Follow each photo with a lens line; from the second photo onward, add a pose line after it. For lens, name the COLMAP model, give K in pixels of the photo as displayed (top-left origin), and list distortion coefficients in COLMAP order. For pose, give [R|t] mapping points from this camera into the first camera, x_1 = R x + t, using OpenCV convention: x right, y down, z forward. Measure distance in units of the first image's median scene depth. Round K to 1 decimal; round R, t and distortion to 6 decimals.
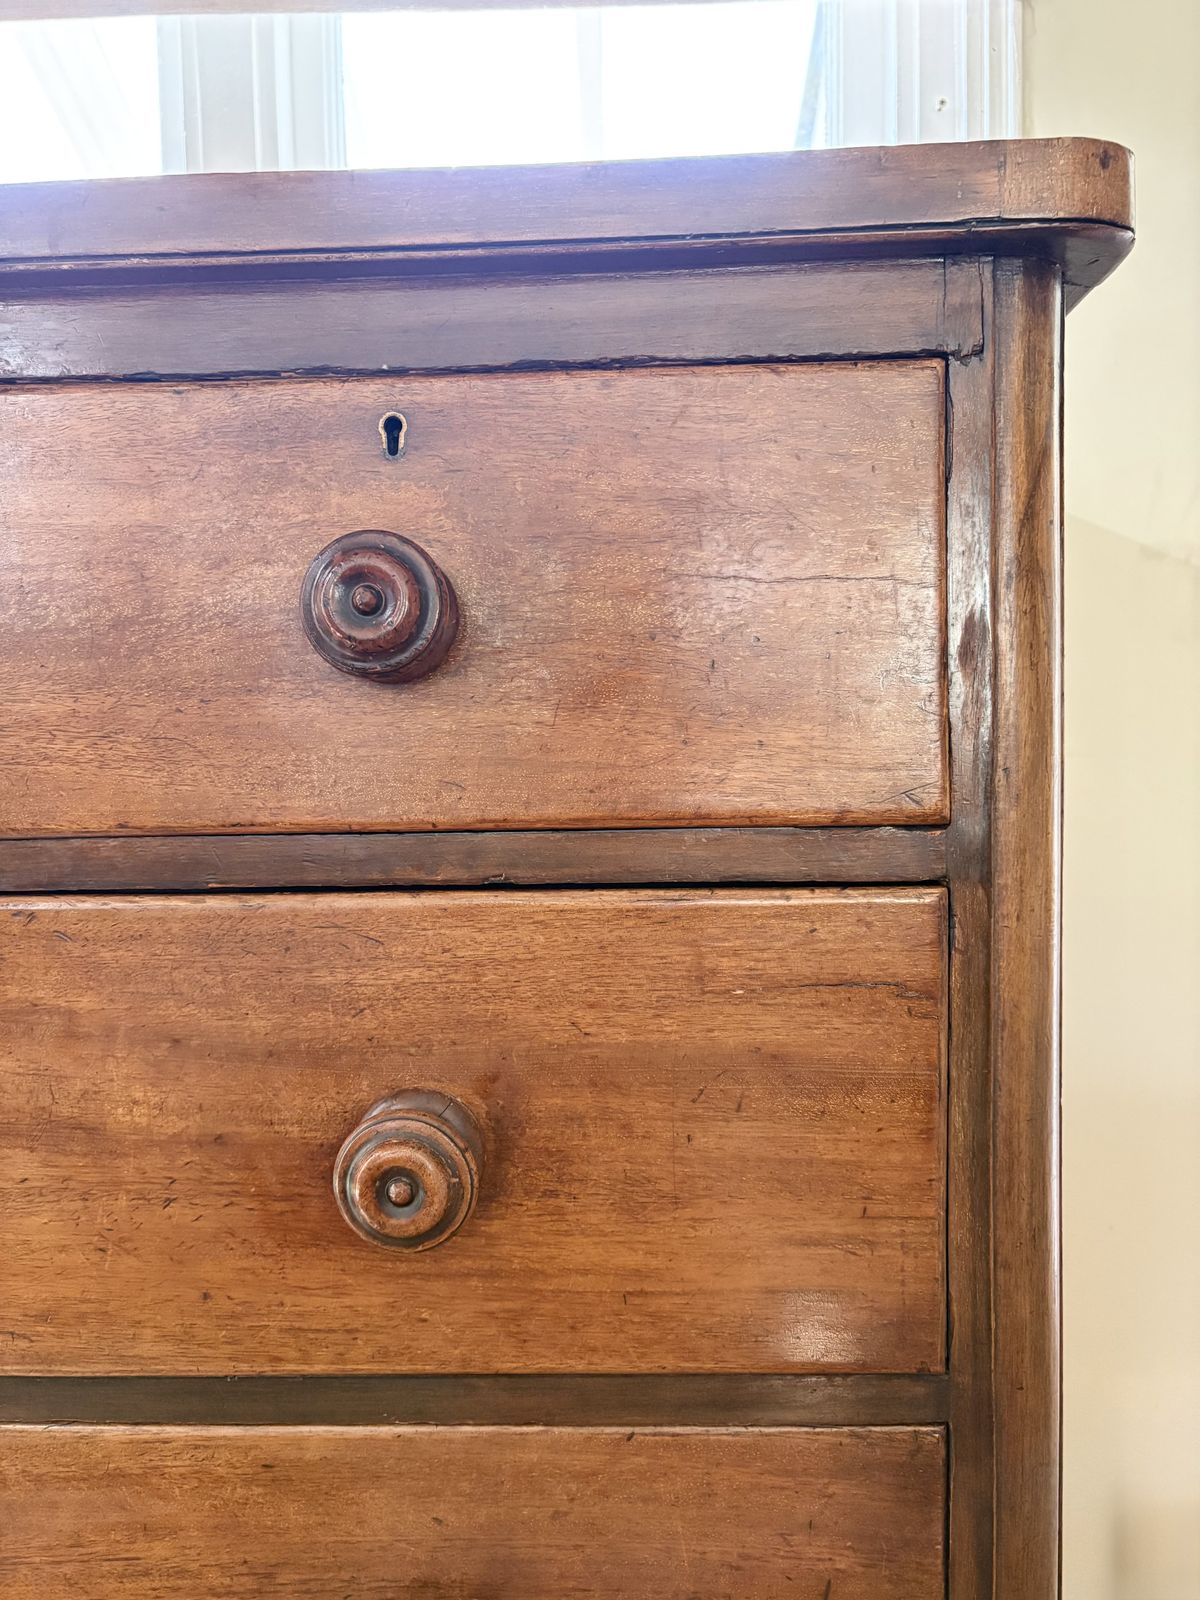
lens RADIAL K [[1220.1, 0, 602.2], [0, 1220.1, 795.3], [0, 0, 1]] dist [0.040363, -0.054788]
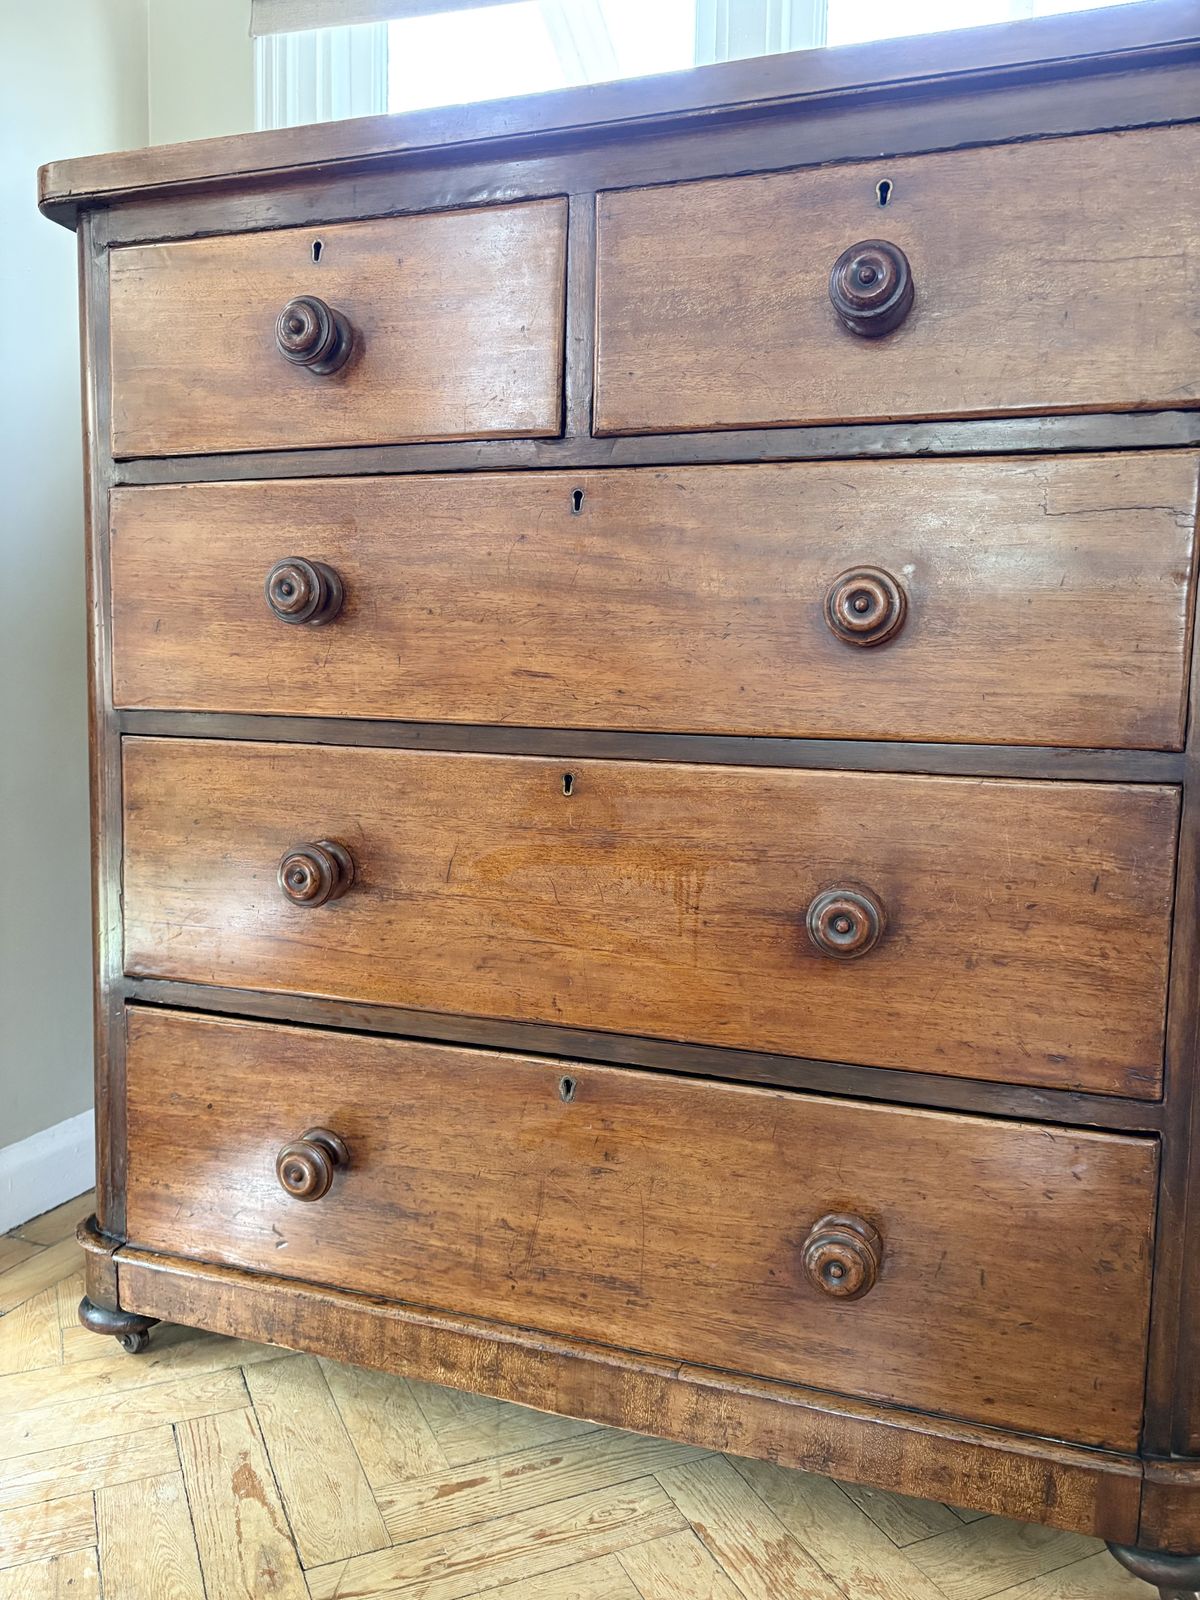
lens RADIAL K [[1220.1, 0, 588.1], [0, 1220.1, 804.9], [0, 0, 1]] dist [0.040363, -0.054788]
pose [[0.951296, 0.070640, -0.300077, 0.018419], [-0.058614, 0.997082, 0.048906, 0.516055], [0.302656, -0.028935, 0.952660, -0.831765]]
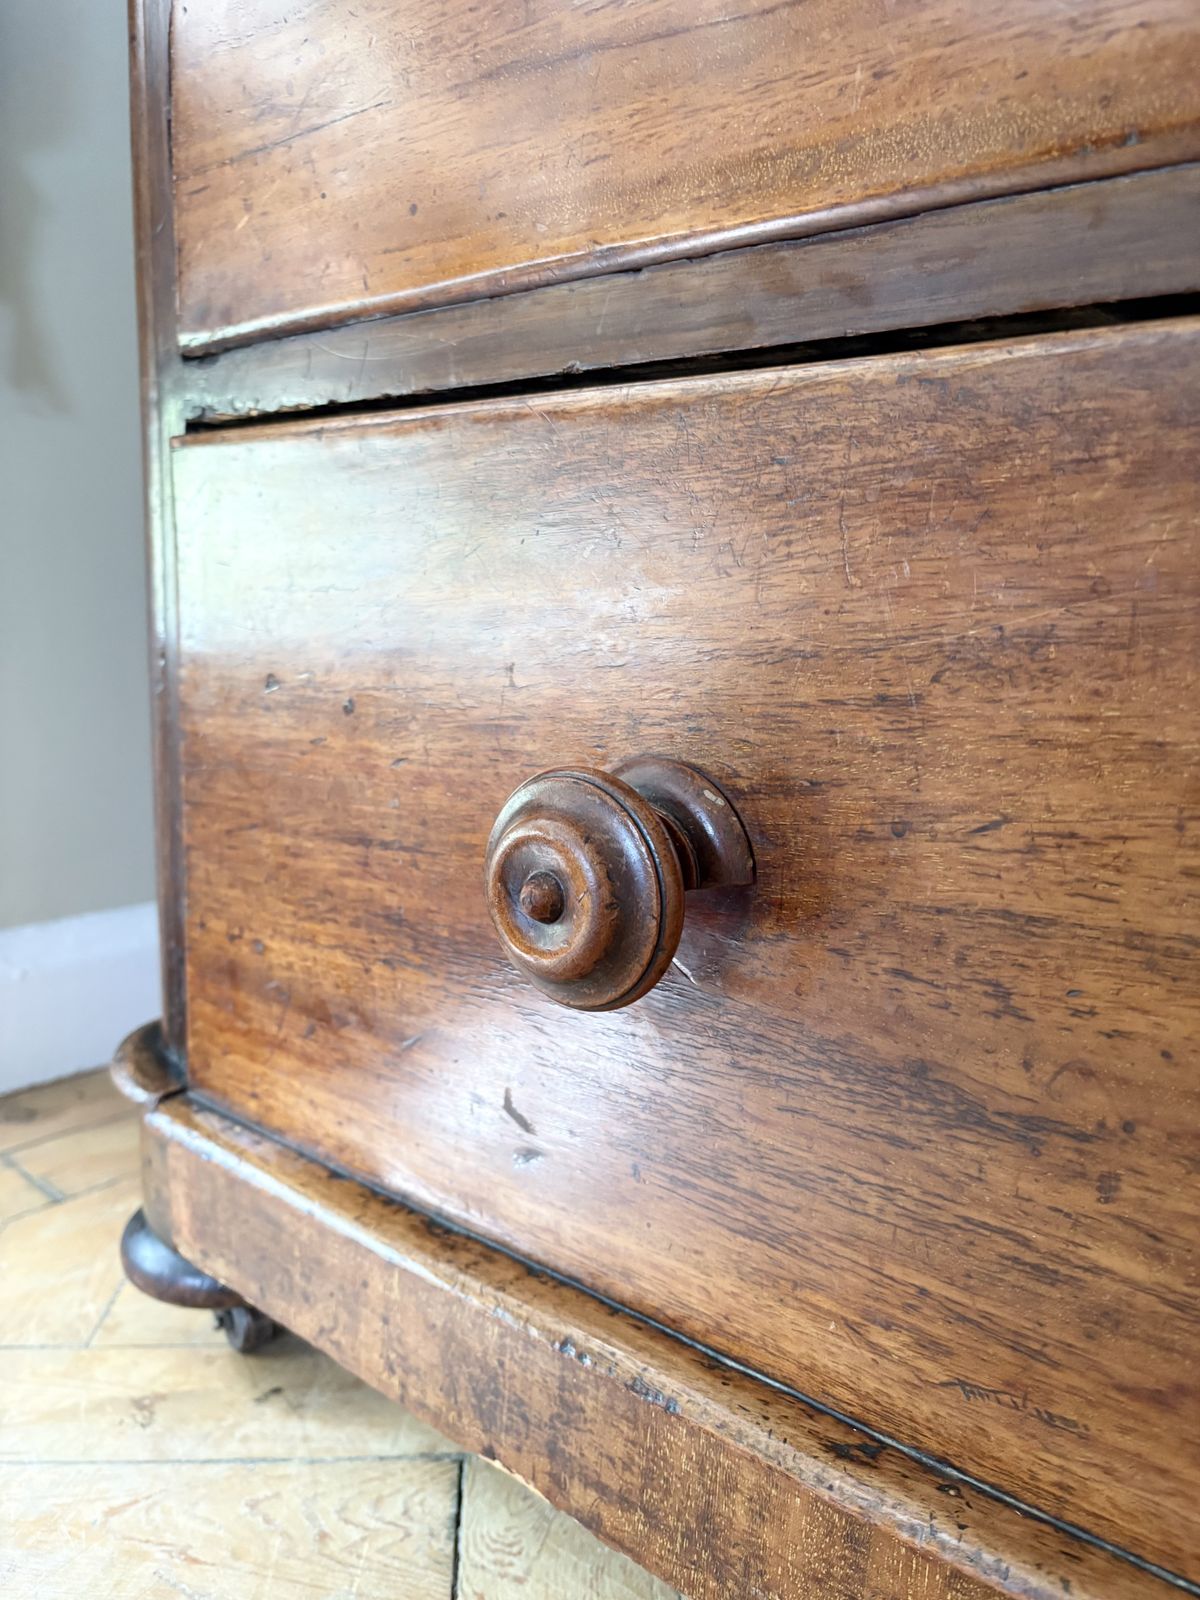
lens RADIAL K [[1220.1, 0, 598.0], [0, 1220.1, 814.6], [0, 0, 1]] dist [0.040363, -0.054788]
pose [[0.777397, 0.140537, -0.613109, -0.712331], [-0.071672, 0.988164, 0.135630, 1.177372], [0.624913, -0.061495, 0.778268, 0.618260]]
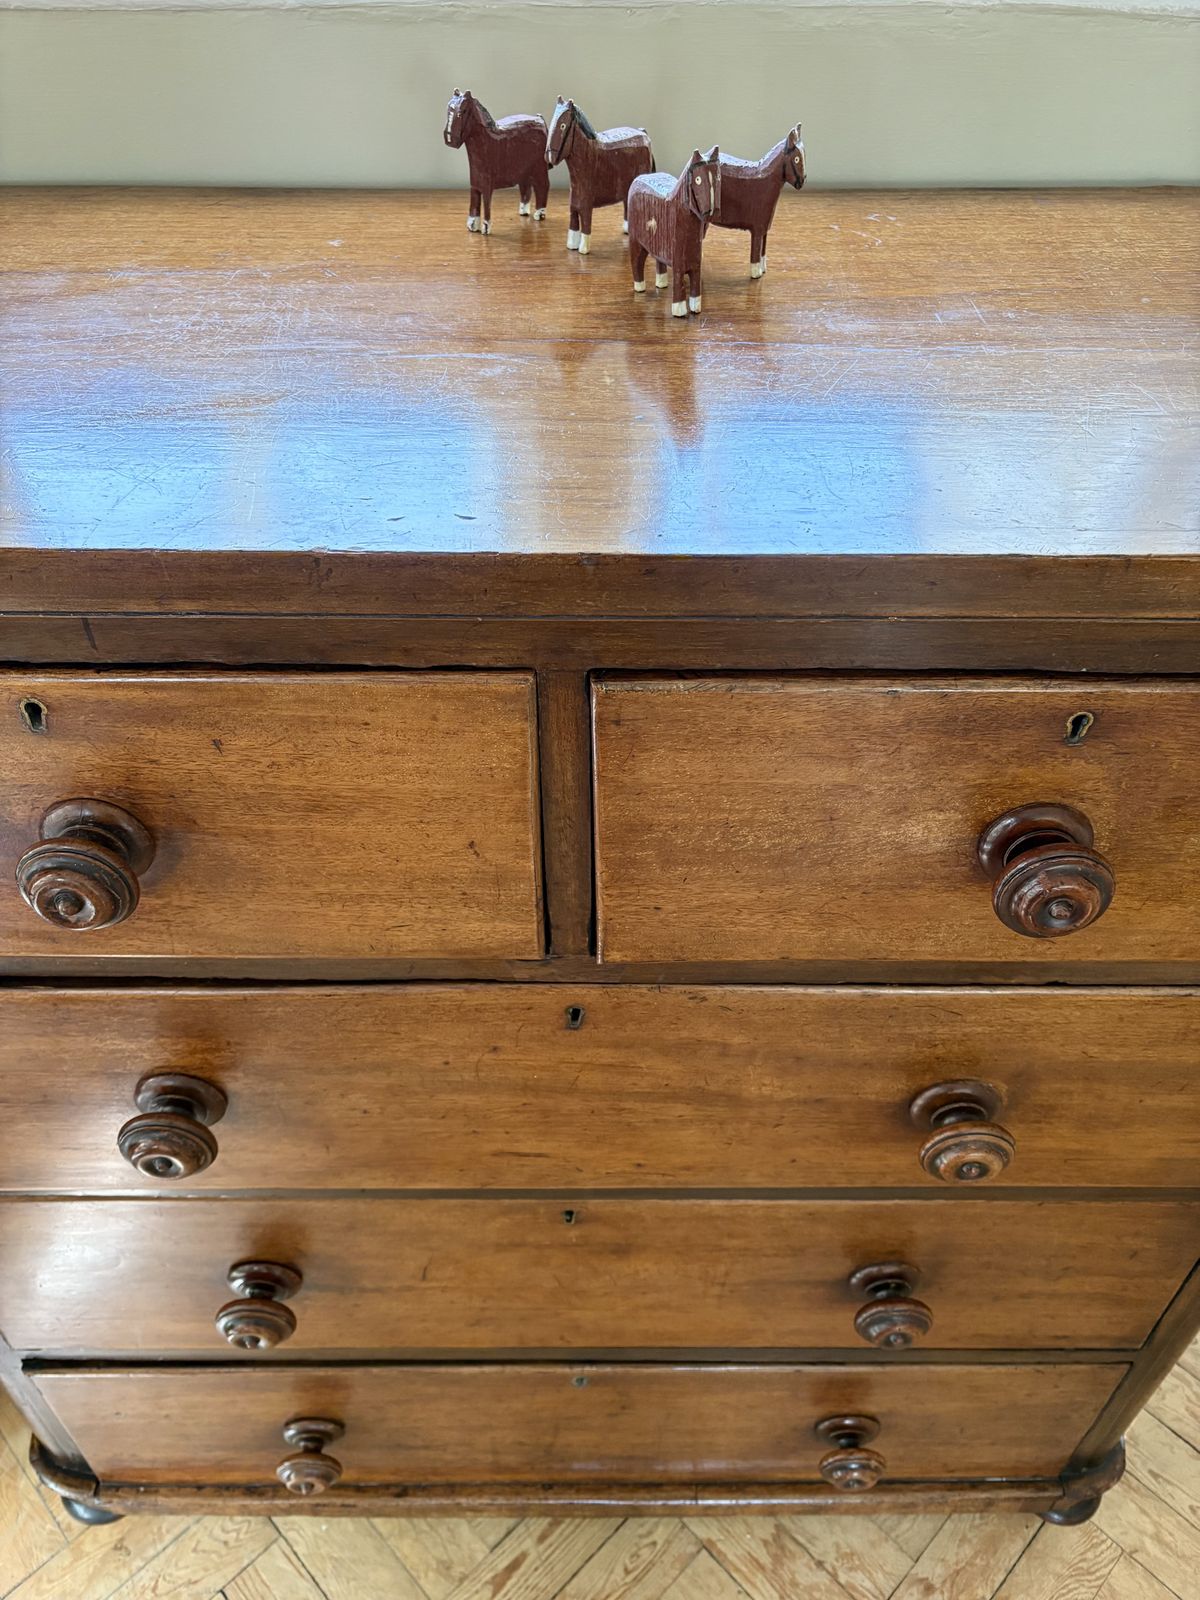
lens RADIAL K [[1220.1, 0, 593.2], [0, 1220.1, 801.0], [0, 0, 1]] dist [0.040363, -0.054788]
pose [[0.999222, -0.006565, 0.038885, -0.641001], [-0.019110, 0.781915, 0.623092, -0.907828], [-0.034495, -0.623351, 0.781181, 0.096259]]
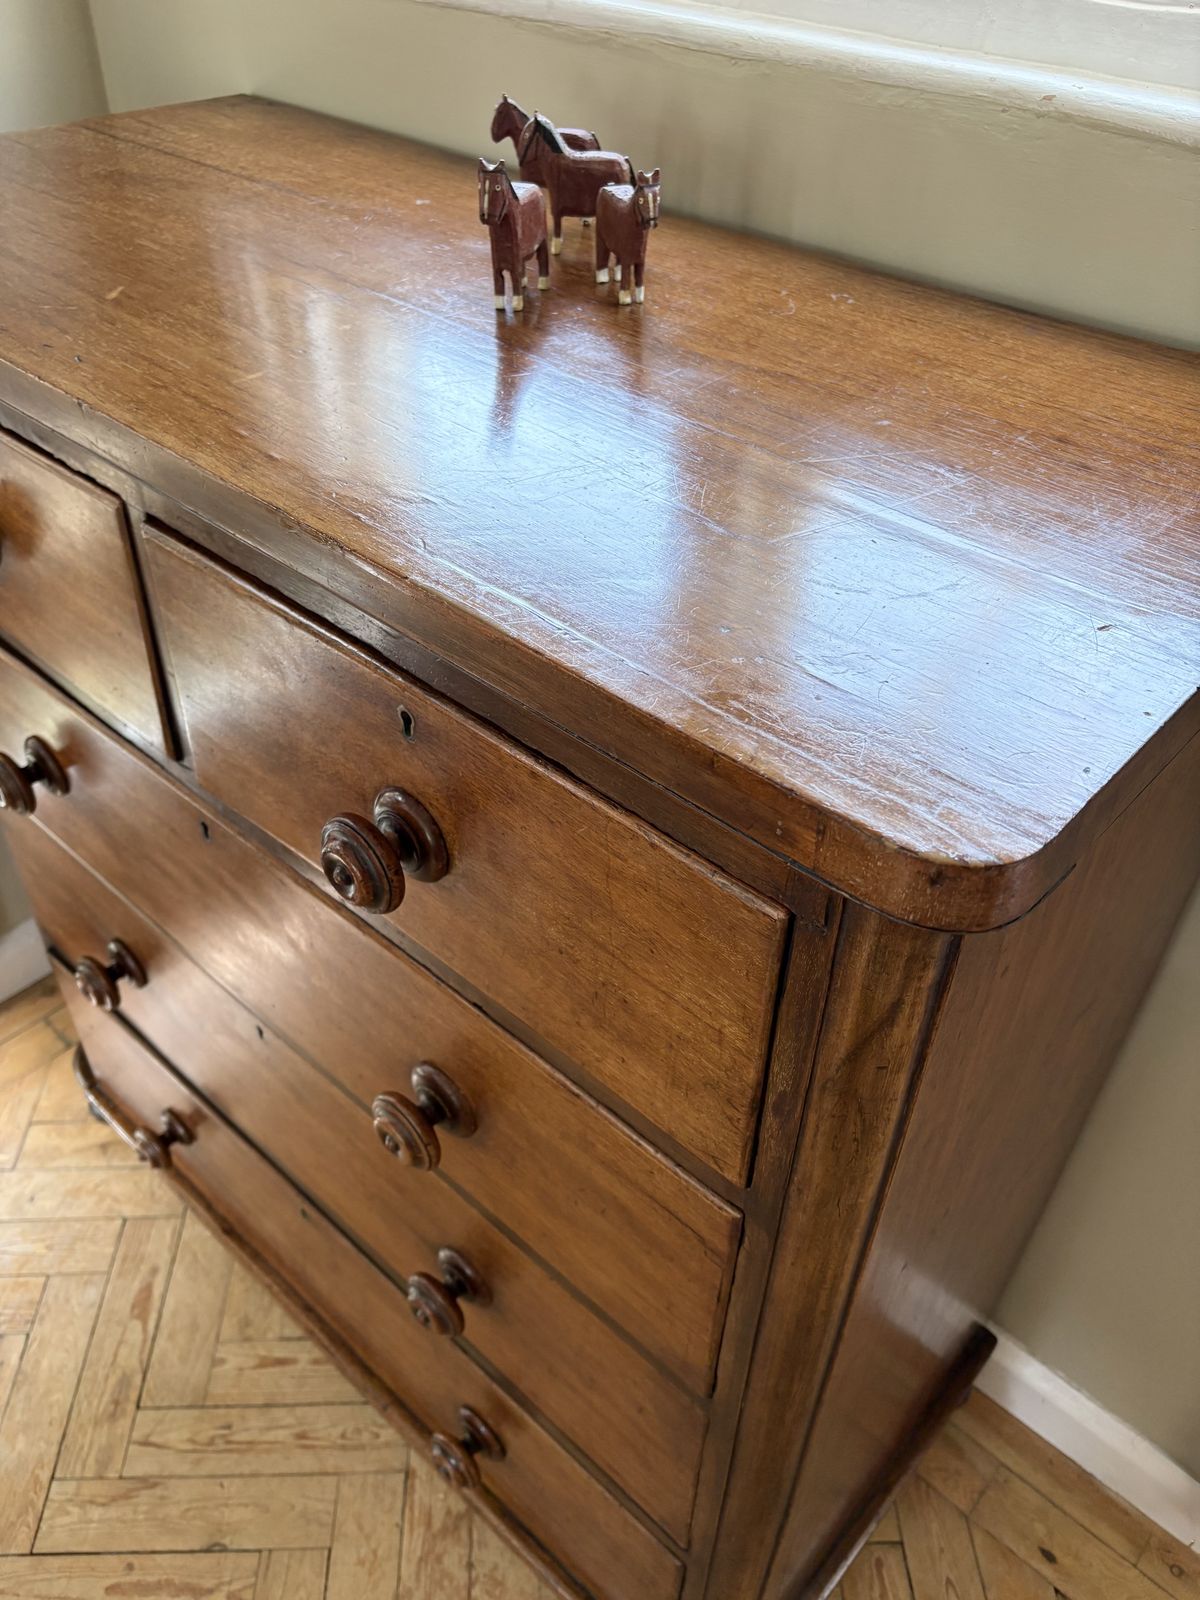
lens RADIAL K [[1220.1, 0, 595.2], [0, 1220.1, 804.3], [0, 0, 1]] dist [0.040363, -0.054788]
pose [[0.762558, 0.447241, -0.467420, 0.544219], [-0.073183, 0.777531, 0.624571, -0.961614], [0.642767, -0.442065, 0.625643, 0.332790]]
